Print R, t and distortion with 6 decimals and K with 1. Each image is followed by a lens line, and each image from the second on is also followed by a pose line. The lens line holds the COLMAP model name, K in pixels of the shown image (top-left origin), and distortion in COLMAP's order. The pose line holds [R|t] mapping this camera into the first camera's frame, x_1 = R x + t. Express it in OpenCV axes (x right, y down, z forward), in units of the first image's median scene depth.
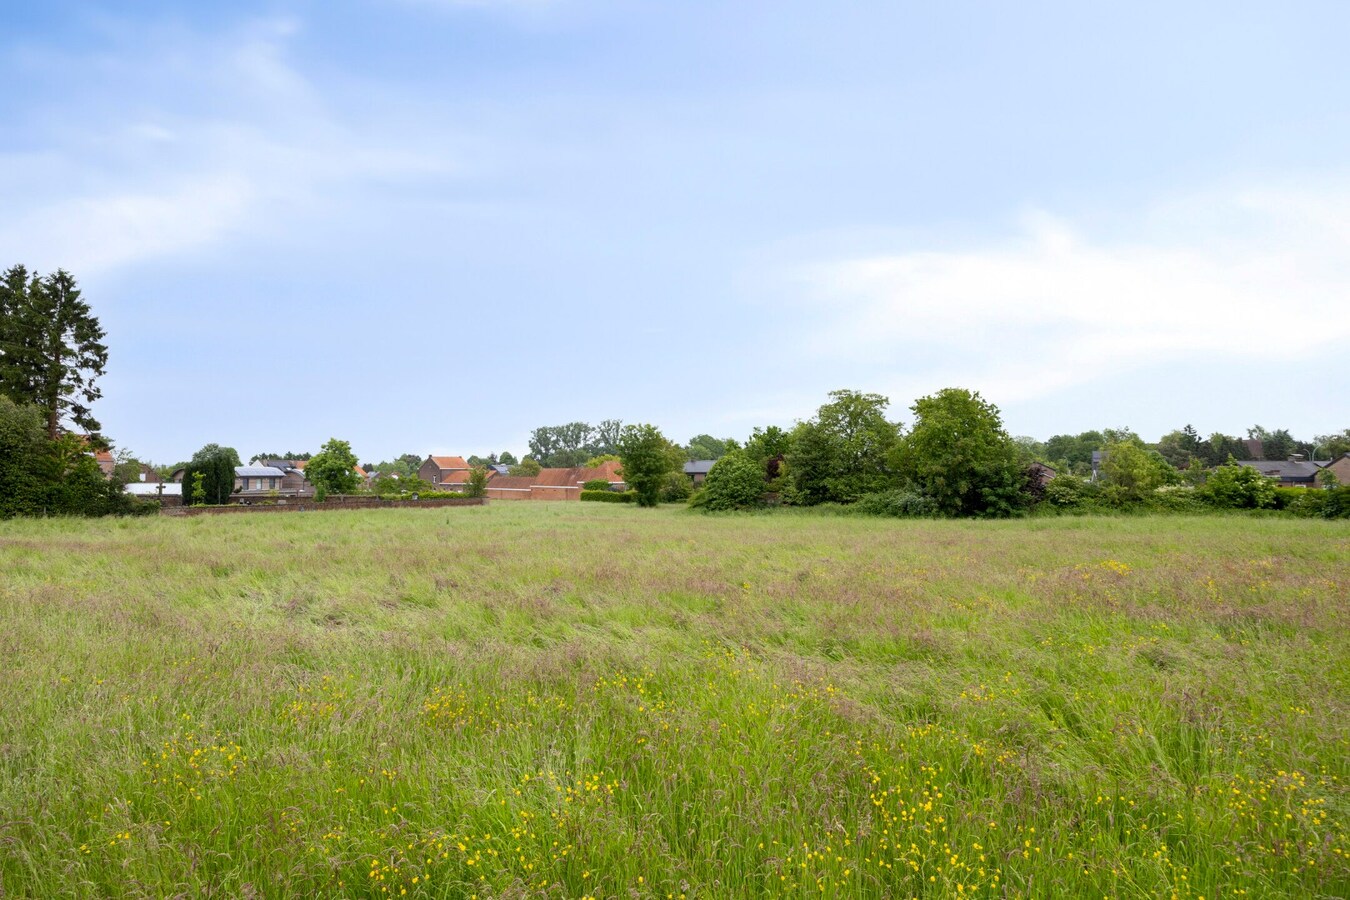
lens RADIAL K [[659.8, 0, 679.0], [0, 659.8, 450.5], [0, 0, 1]] dist [-0.015657, -0.000092]
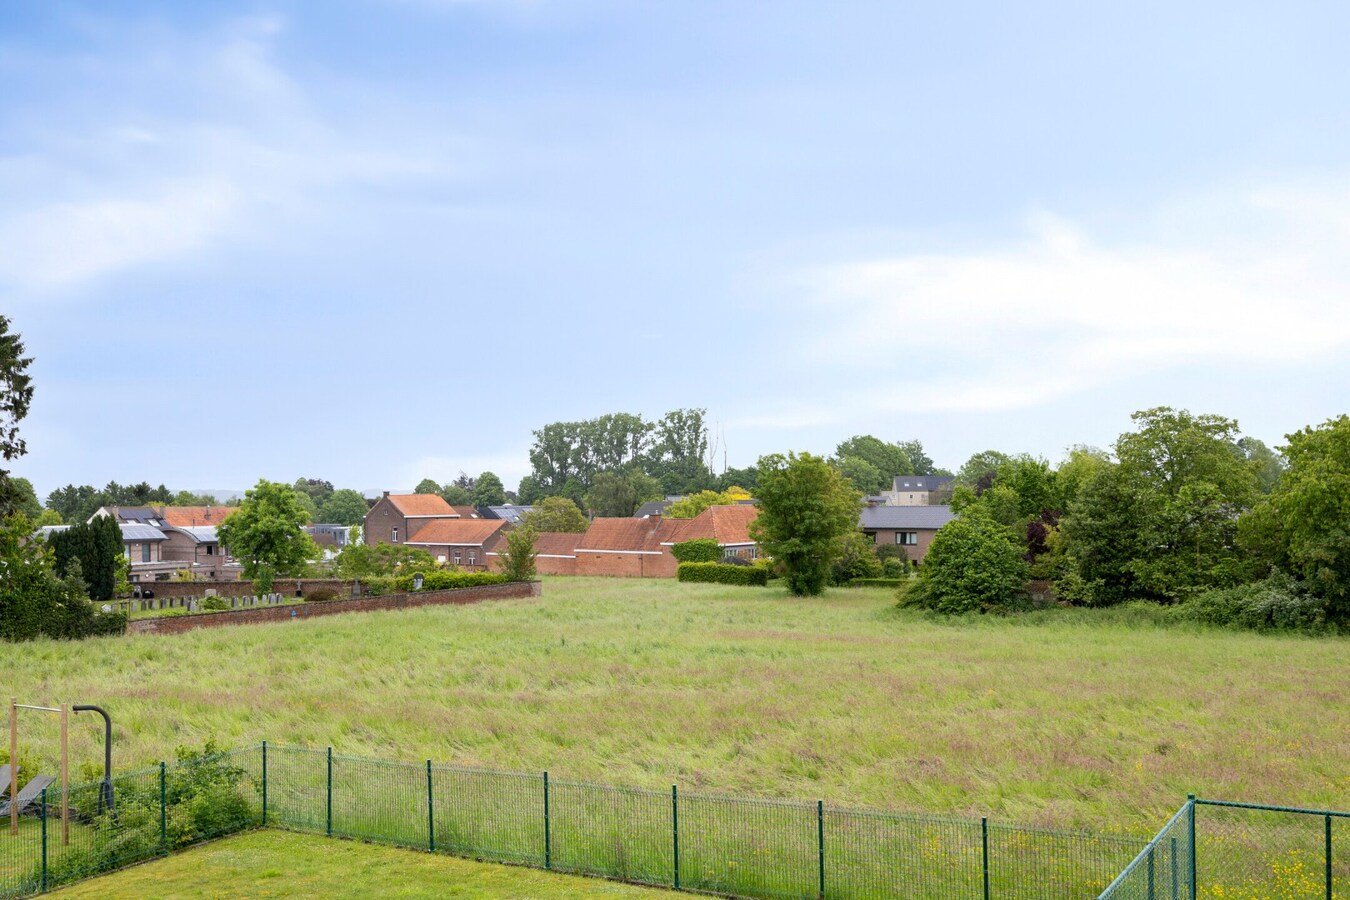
lens RADIAL K [[1320.8, 0, 678.0], [0, 1320.8, 468.2], [0, 0, 1]] dist [0.001339, 0.003898]
pose [[0.996259, -0.011595, -0.085635, -0.075222], [0.012769, 0.999832, 0.013182, -0.054341], [0.085468, -0.014226, 0.996239, -0.208535]]
